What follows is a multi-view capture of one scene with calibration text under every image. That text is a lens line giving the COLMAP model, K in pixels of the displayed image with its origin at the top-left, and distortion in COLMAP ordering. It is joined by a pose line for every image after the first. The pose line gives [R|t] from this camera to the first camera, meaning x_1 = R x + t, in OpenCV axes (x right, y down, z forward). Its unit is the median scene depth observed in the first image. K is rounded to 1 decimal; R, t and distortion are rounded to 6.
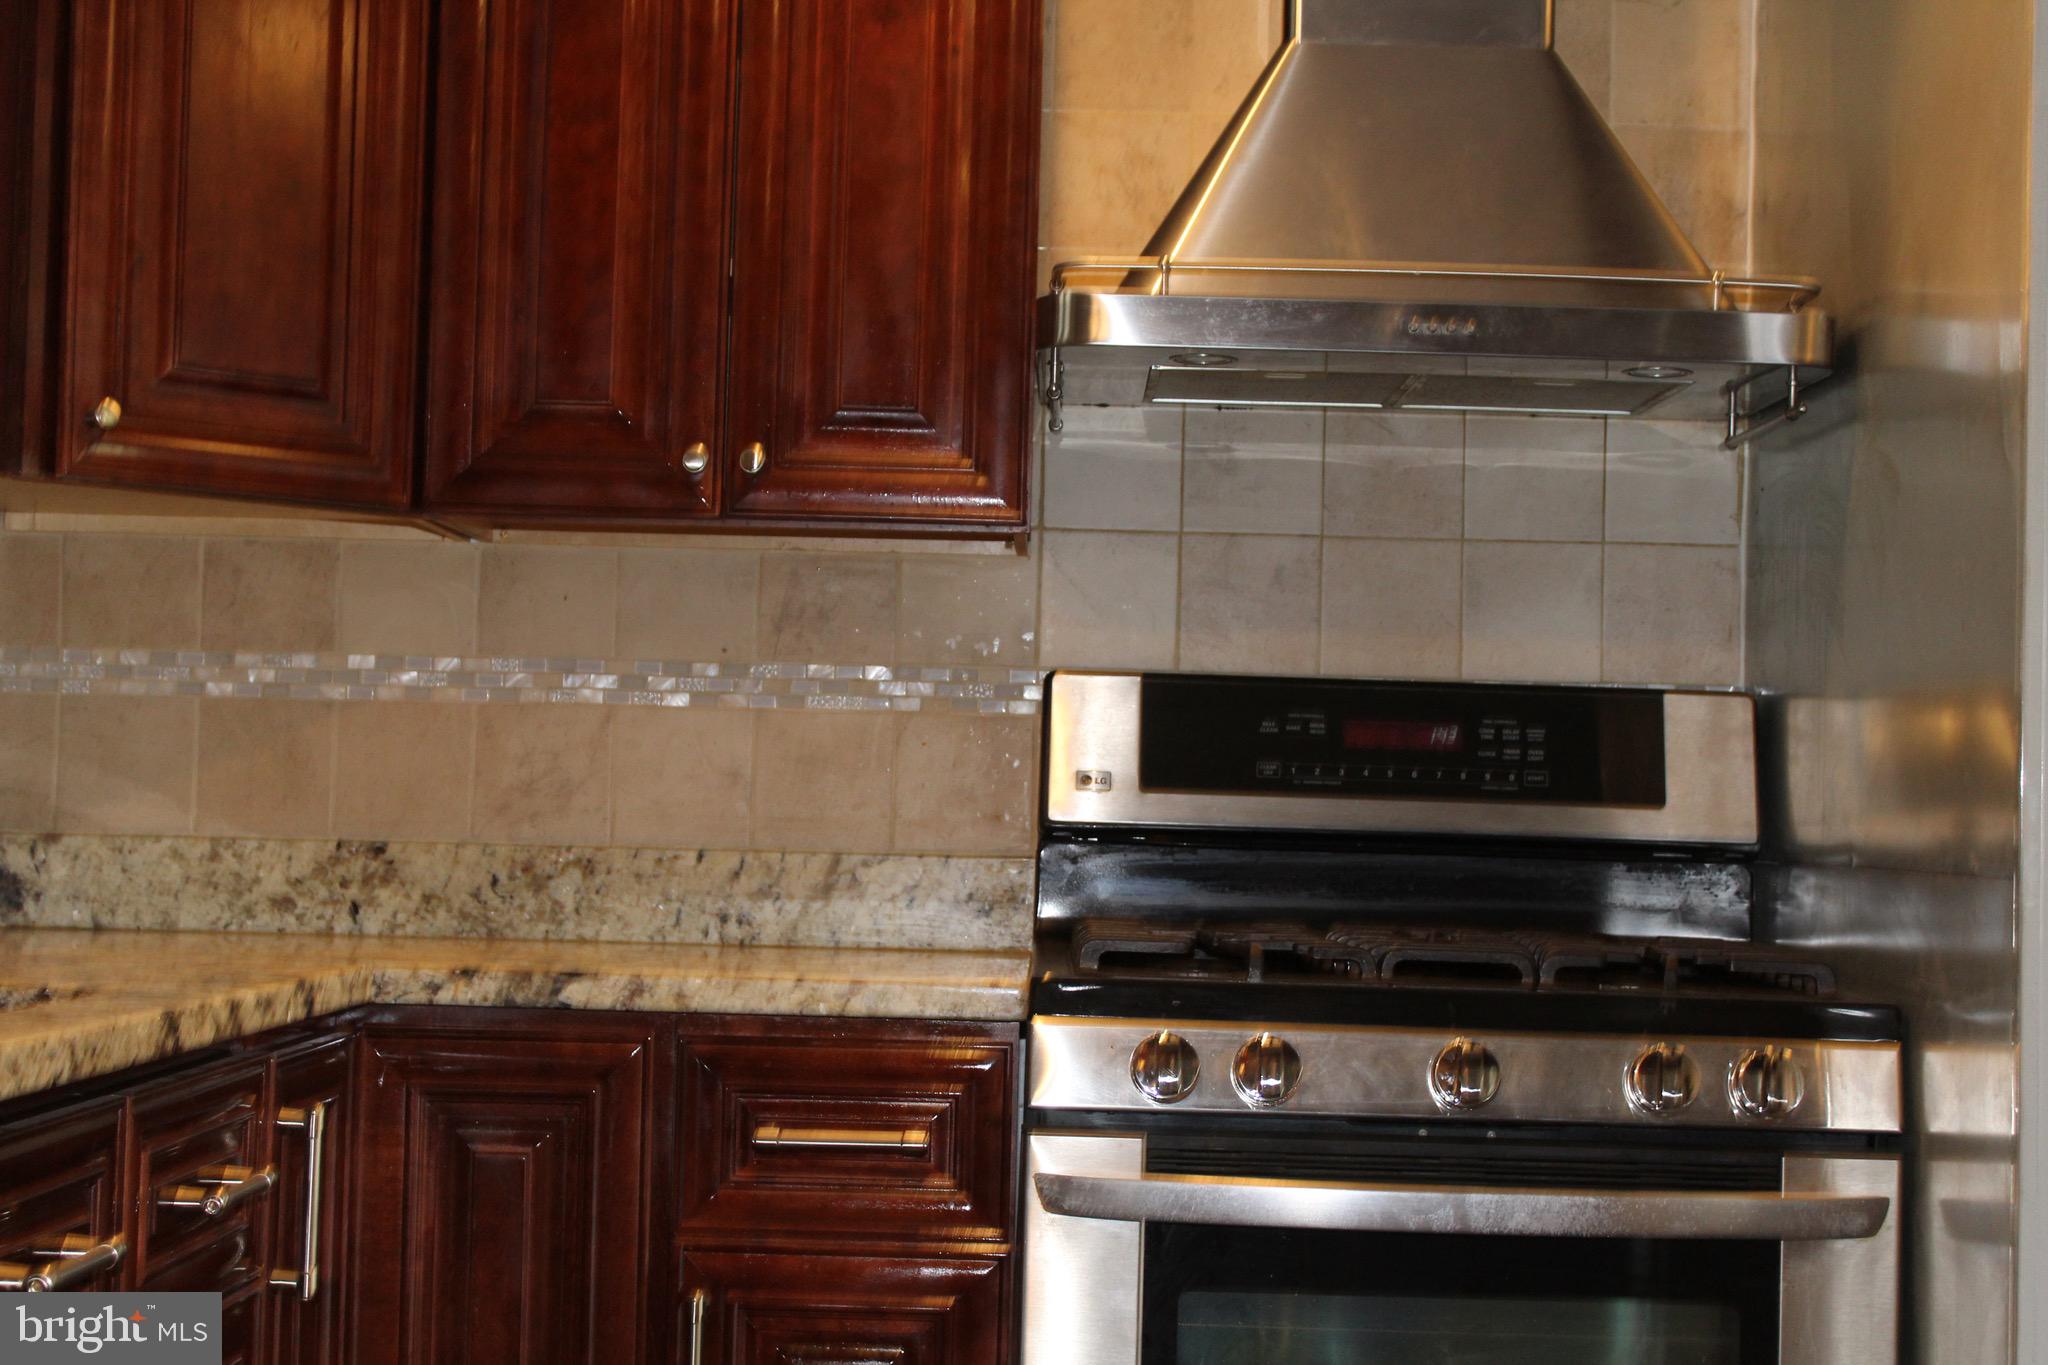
lens RADIAL K [[3084.7, 0, 1008.3], [0, 3084.7, 660.1], [0, 0, 1]] dist [-0.026046, 0.000000]
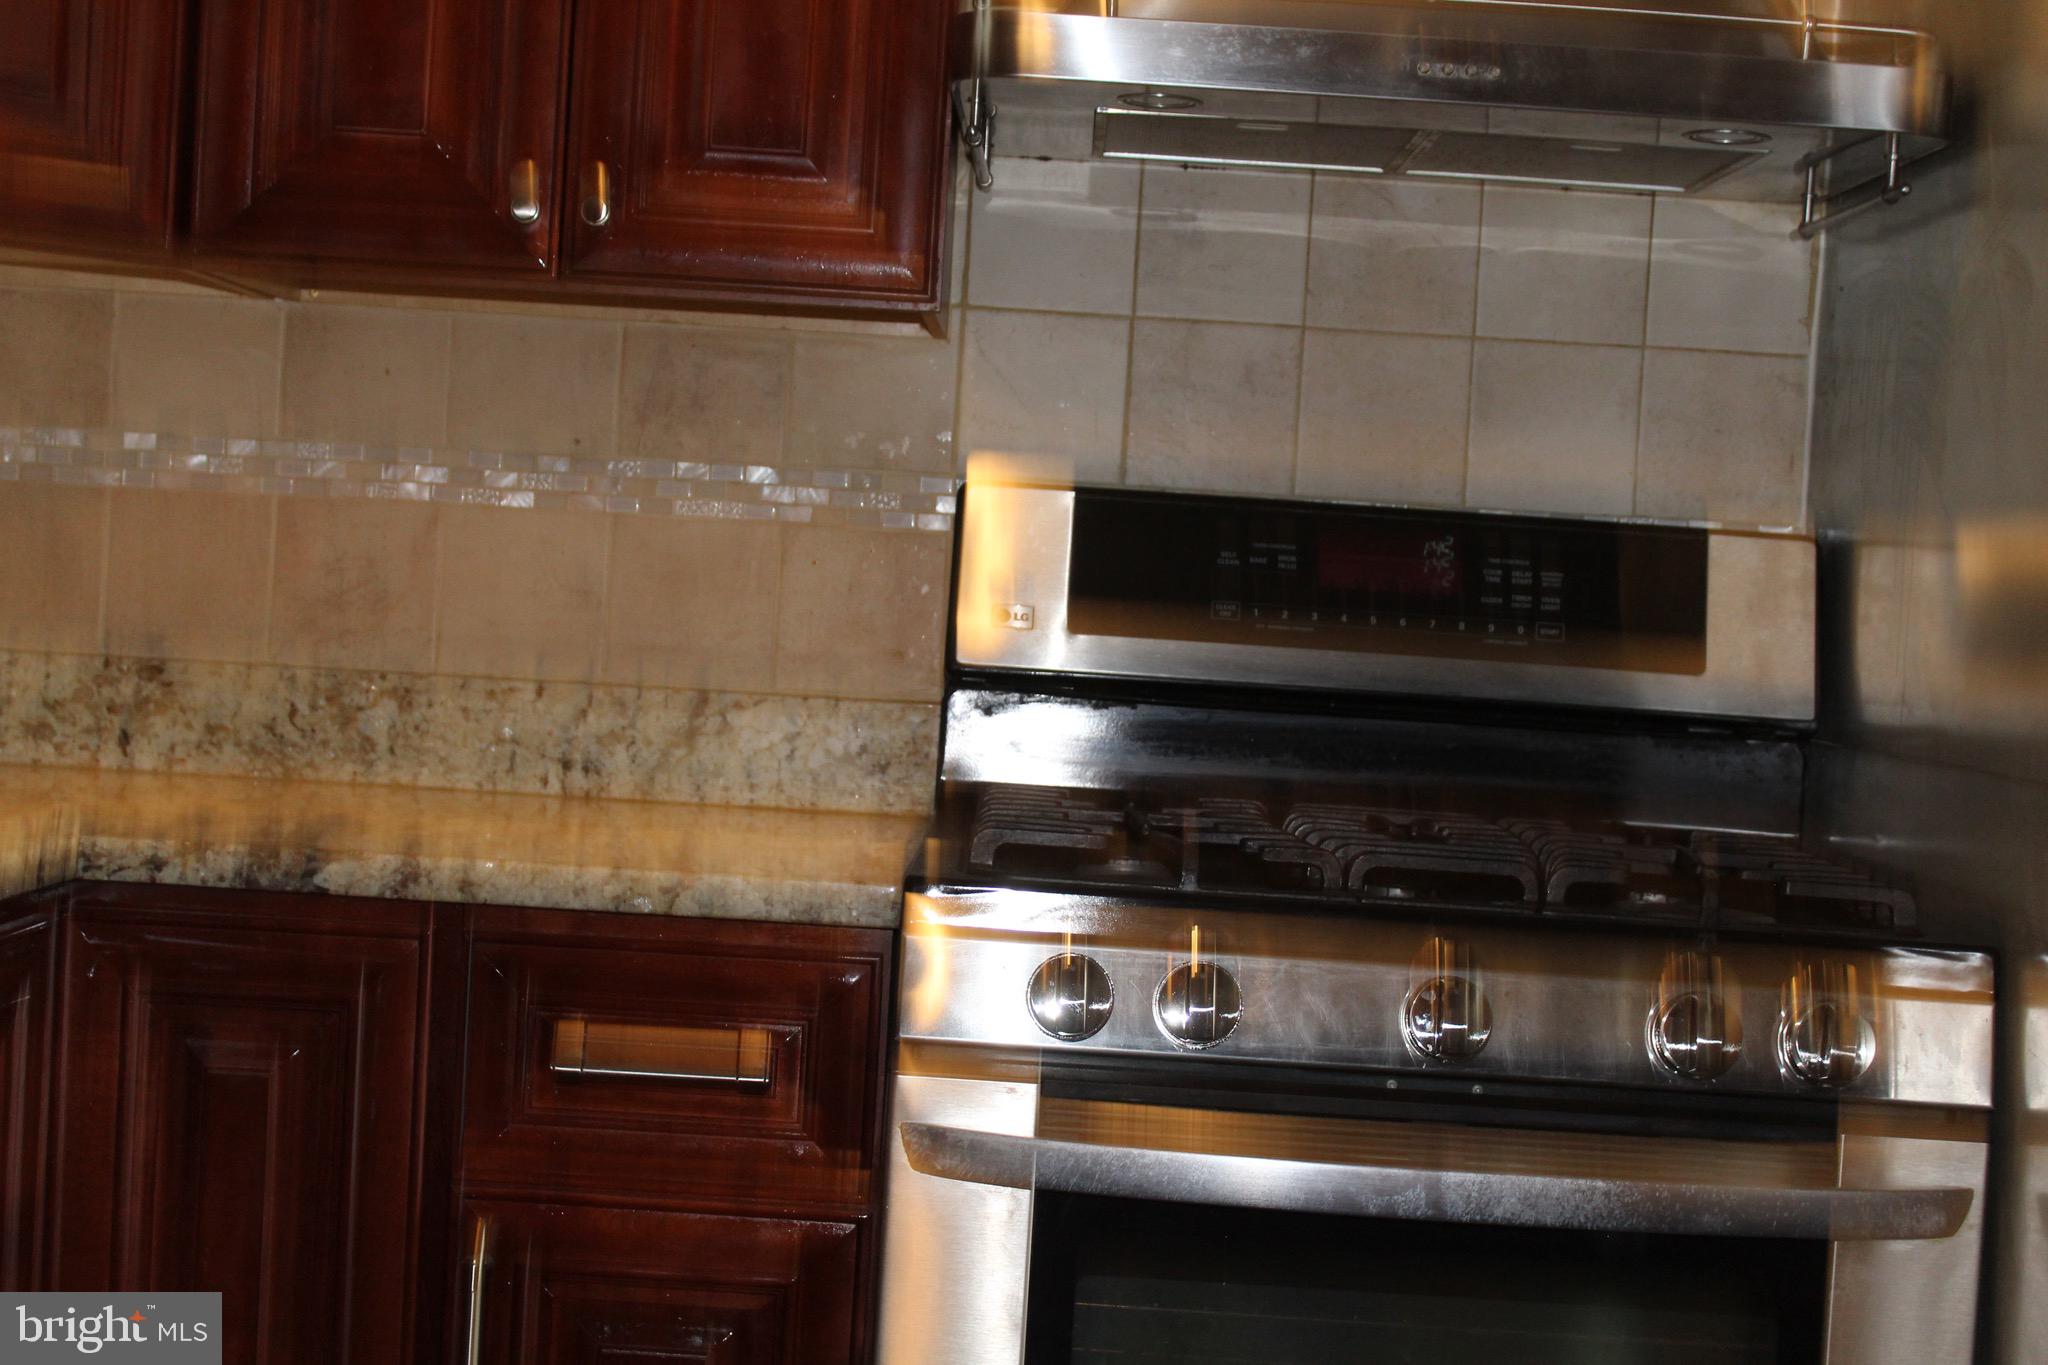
lens RADIAL K [[3084.7, 0, 1016.7], [0, 3084.7, 664.3], [0, 0, 1]] dist [-0.026046, 0.000000]
pose [[0.999451, 0.032862, 0.004116, 0.025151], [-0.033077, 0.996682, 0.074376, -0.009367], [-0.001659, -0.074471, 0.997222, 0.174159]]
